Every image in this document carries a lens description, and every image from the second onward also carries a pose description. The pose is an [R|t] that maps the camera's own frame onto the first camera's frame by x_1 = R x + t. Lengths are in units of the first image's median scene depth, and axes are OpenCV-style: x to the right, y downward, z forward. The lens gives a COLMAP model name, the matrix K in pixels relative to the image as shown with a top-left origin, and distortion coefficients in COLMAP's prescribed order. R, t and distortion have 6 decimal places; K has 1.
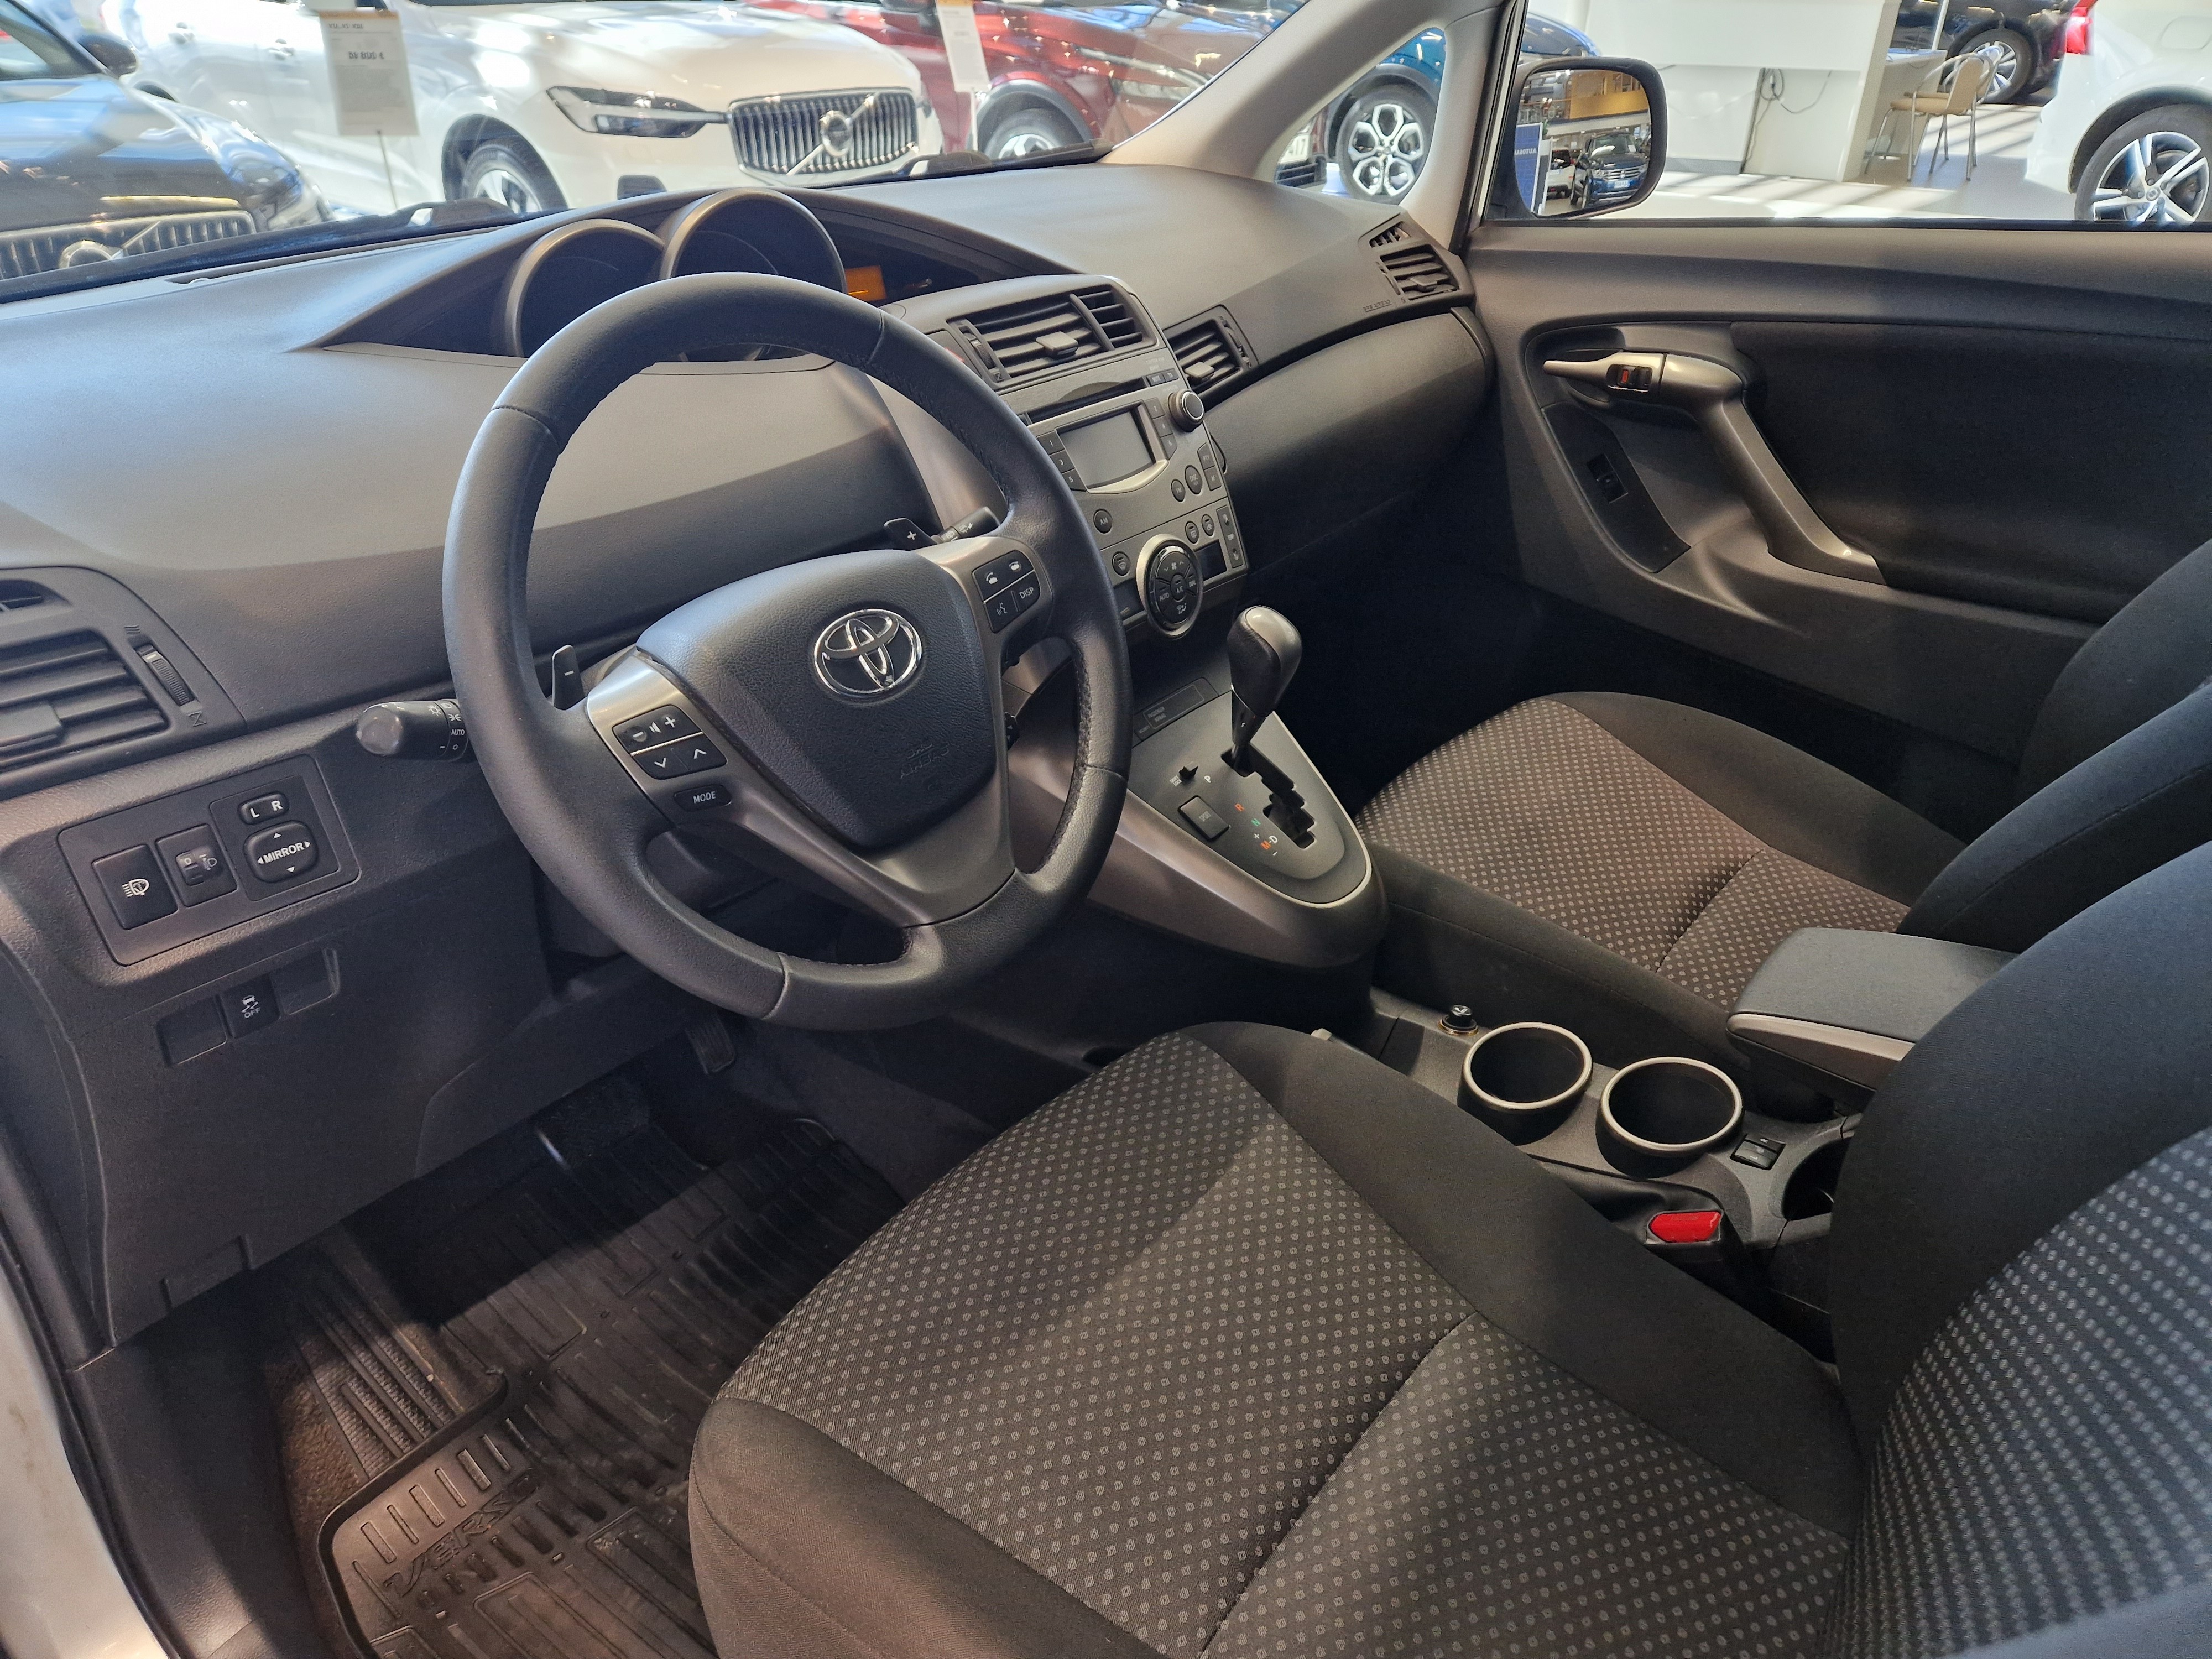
lens RADIAL K [[1480.1, 0, 1108.2], [0, 1480.1, 857.8], [0, 0, 1]] dist [0.065097, -0.053380]
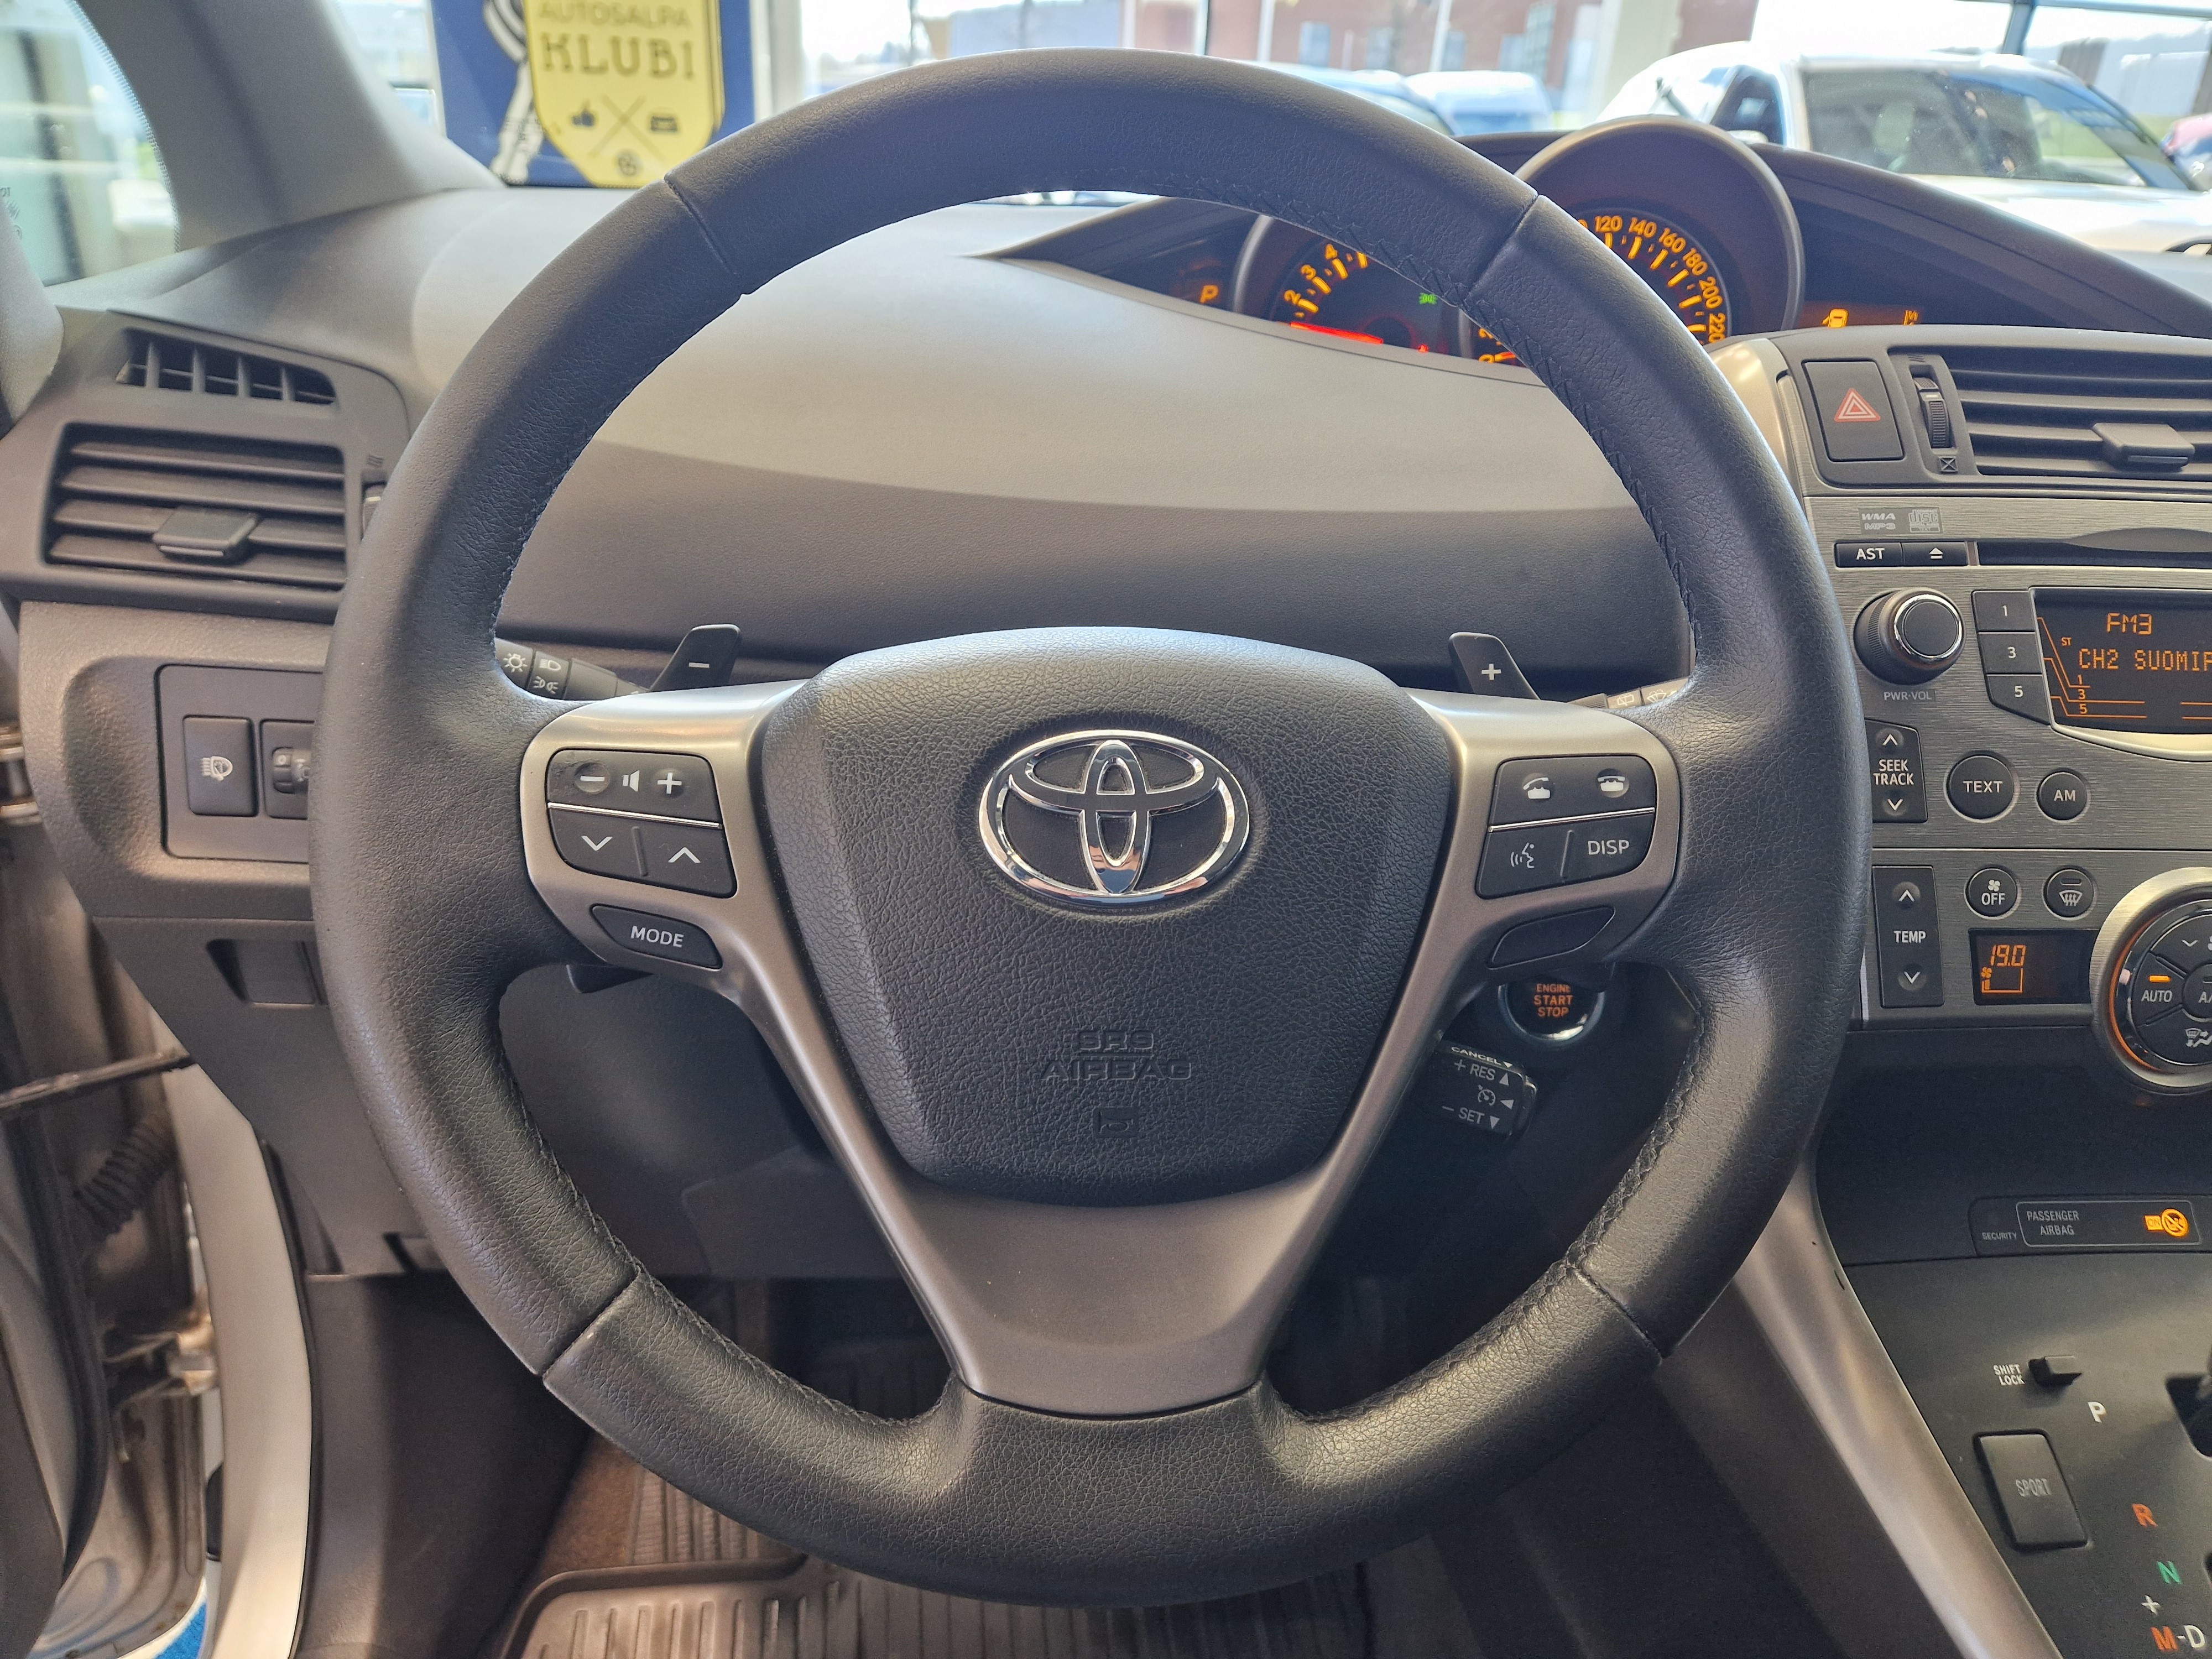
lens RADIAL K [[1480.1, 0, 1102.5], [0, 1480.1, 859.5], [0, 0, 1]] dist [0.065097, -0.053380]
pose [[0.676258, 0.347038, -0.649799, 0.081299], [-0.416829, 0.907559, 0.050899, -0.081095], [0.607395, 0.236434, 0.758400, 0.351790]]
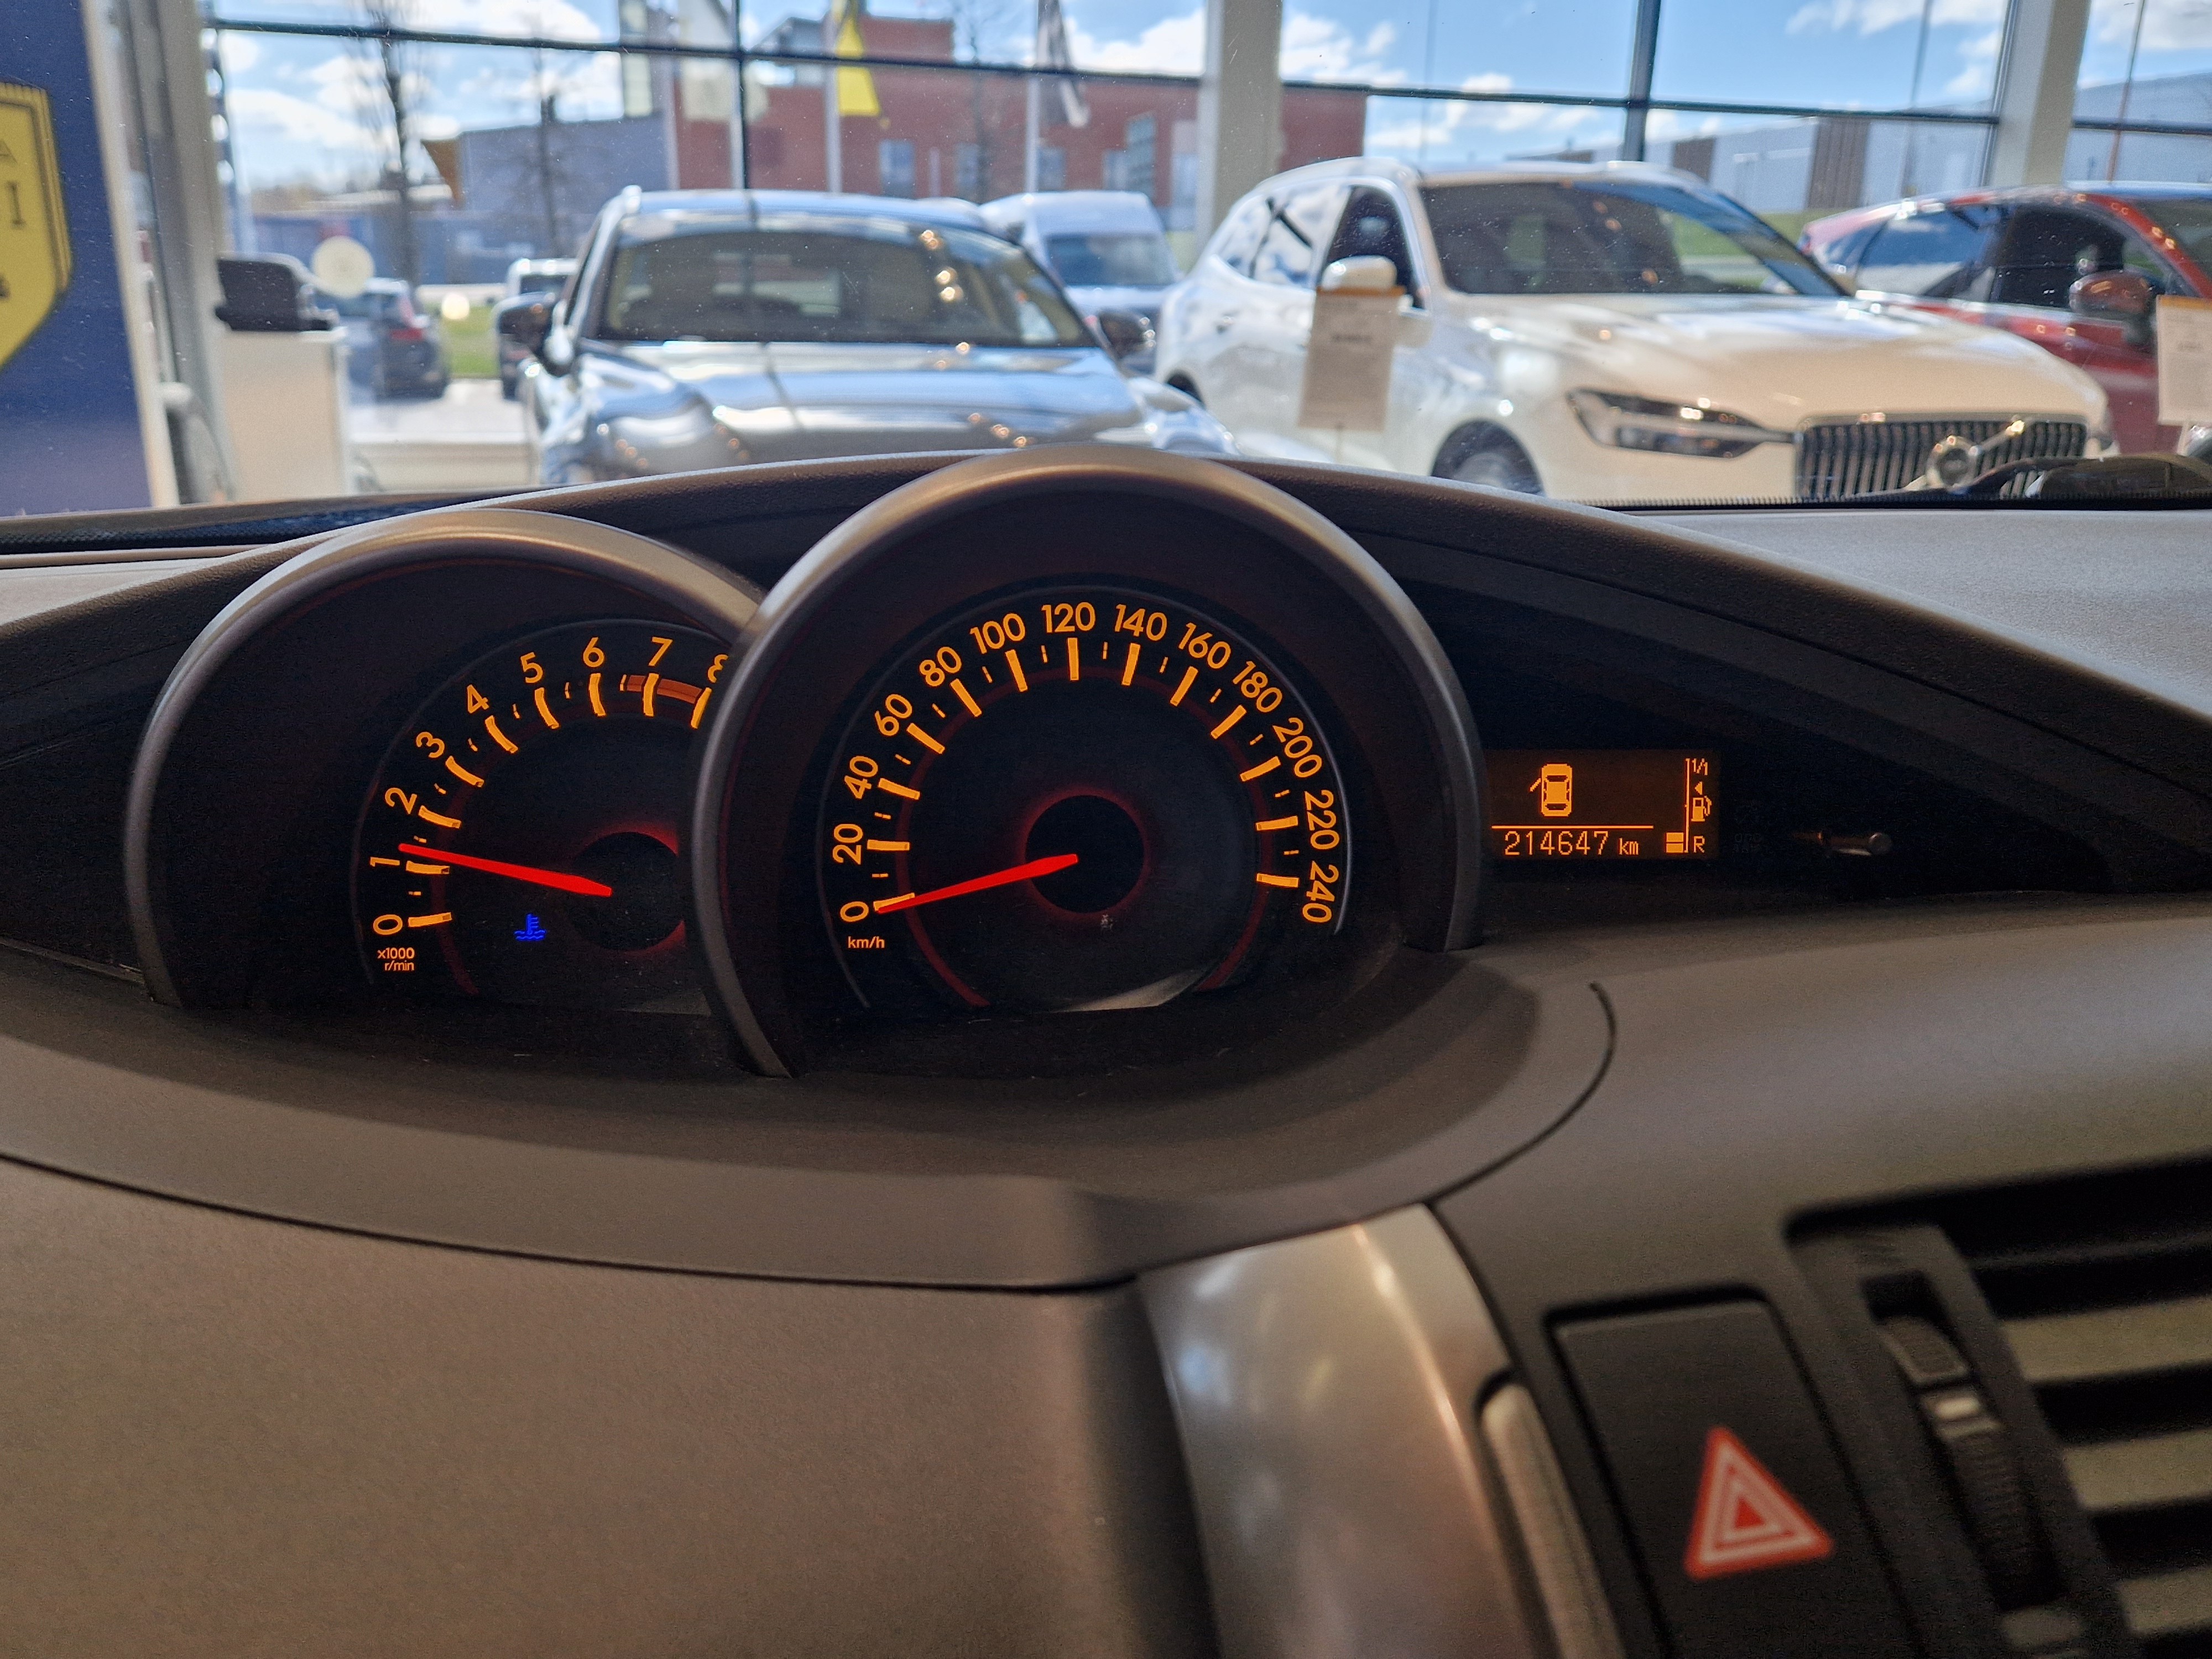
lens RADIAL K [[1788.8, 0, 1079.0], [0, 1788.8, 873.1], [0, 0, 1]] dist [0.054868, -0.003810]
pose [[0.817480, 0.190664, -0.543482, -0.052404], [-0.306455, 0.942945, -0.130151, -0.255920], [0.487659, 0.272949, 0.829269, 0.579515]]
